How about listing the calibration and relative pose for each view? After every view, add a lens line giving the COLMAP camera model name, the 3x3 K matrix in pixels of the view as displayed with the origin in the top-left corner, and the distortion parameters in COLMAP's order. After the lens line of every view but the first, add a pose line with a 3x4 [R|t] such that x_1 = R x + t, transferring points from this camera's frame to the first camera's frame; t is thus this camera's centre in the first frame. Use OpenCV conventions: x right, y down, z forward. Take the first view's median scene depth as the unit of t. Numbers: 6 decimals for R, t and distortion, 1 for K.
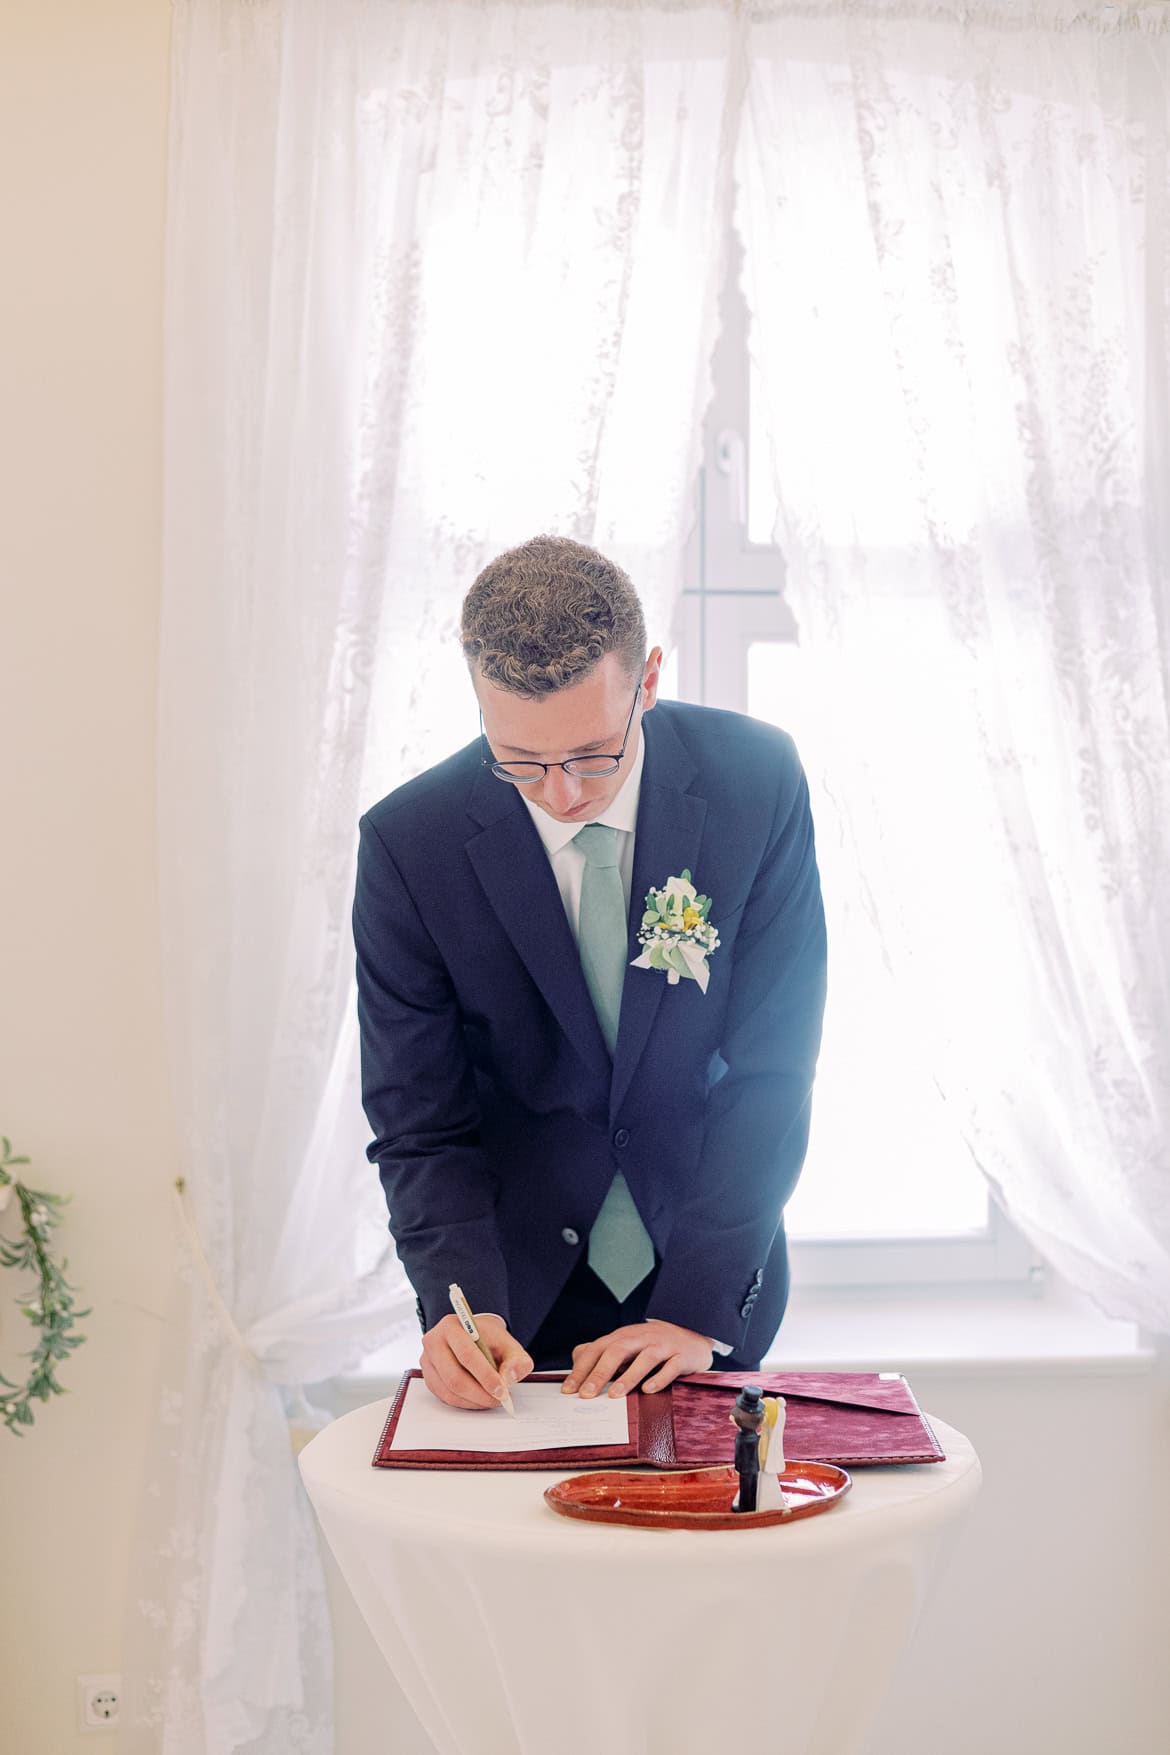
lens RADIAL K [[2631.8, 0, 579.4], [0, 2631.8, 884.5], [0, 0, 1]] dist [0.030239, 0.000000]
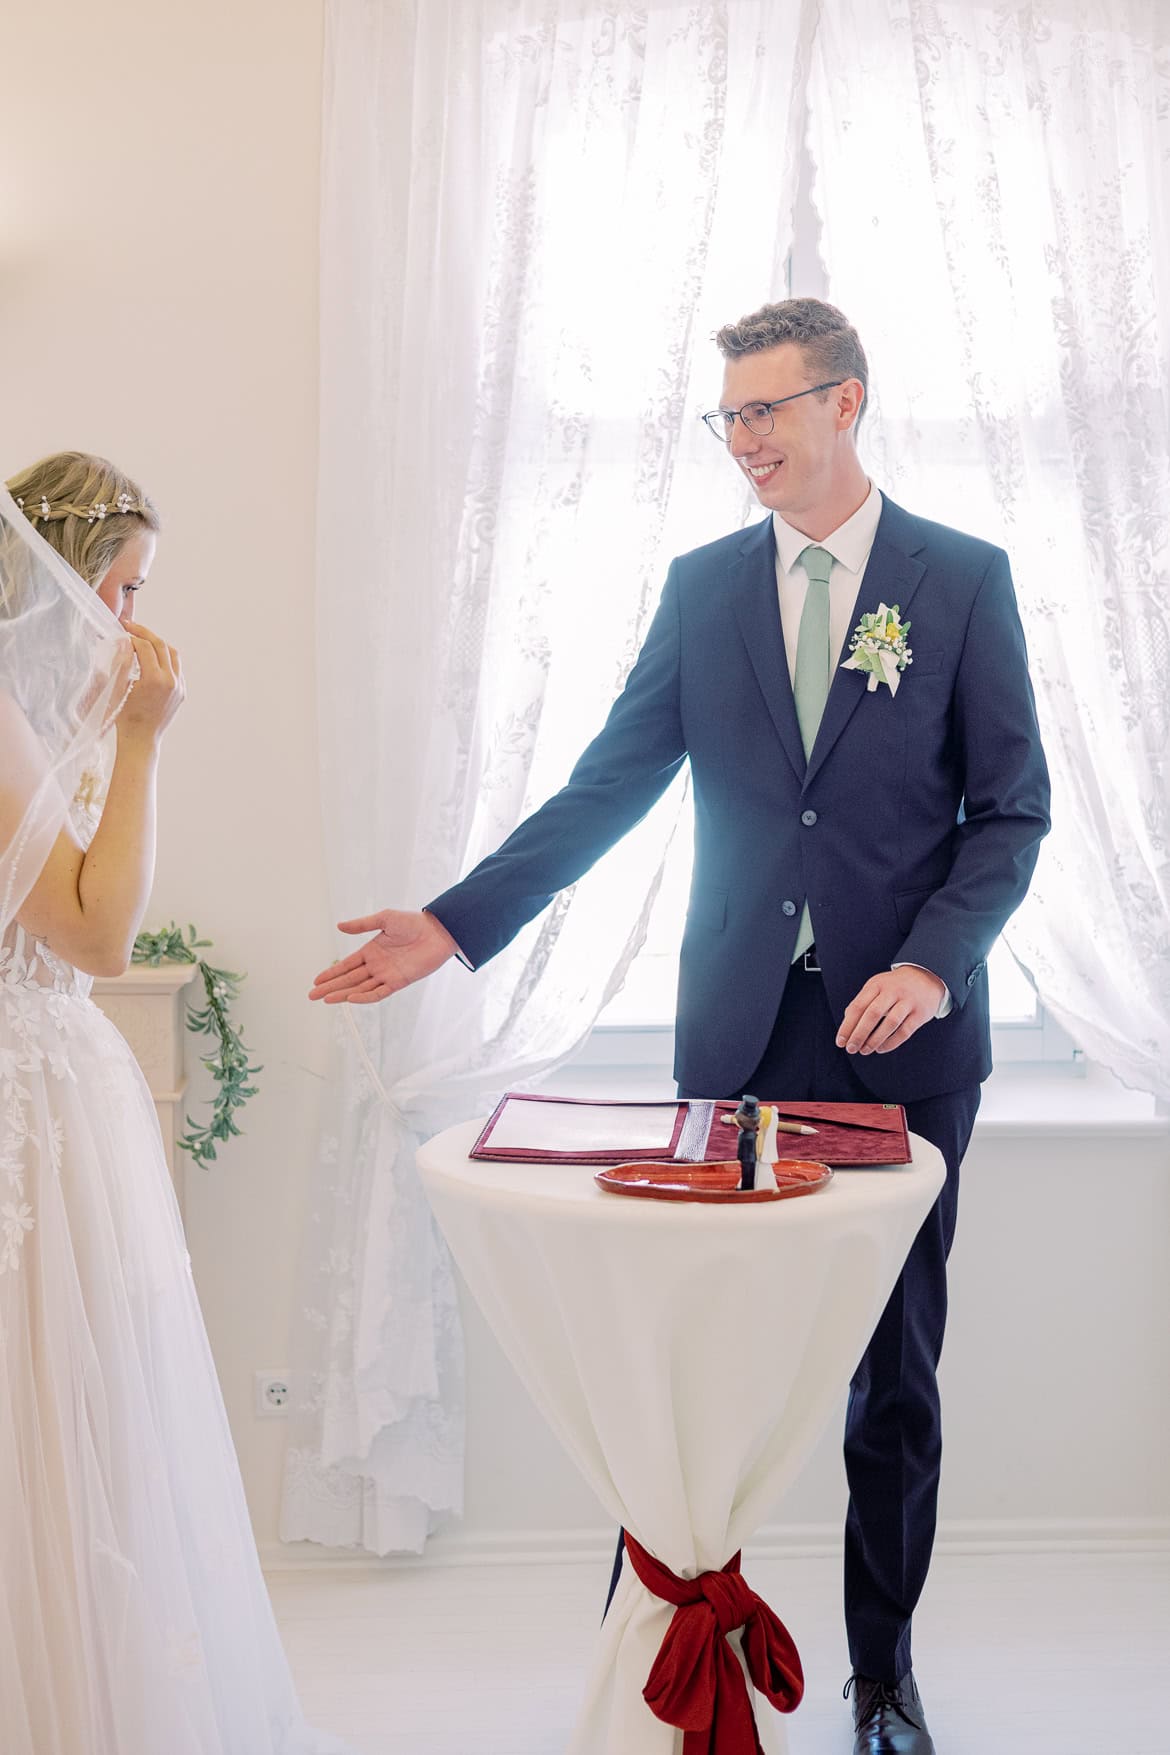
lens RADIAL K [[2631.8, 0, 583.5], [0, 2631.8, 872.7], [0, 0, 1]] dist [0.030239, 0.000000]
pose [[0.997740, 0.006868, -0.066836, 0.040339], [-0.002836, 0.998181, 0.060227, -0.000345], [0.067128, -0.059902, 0.995945, -0.181138]]
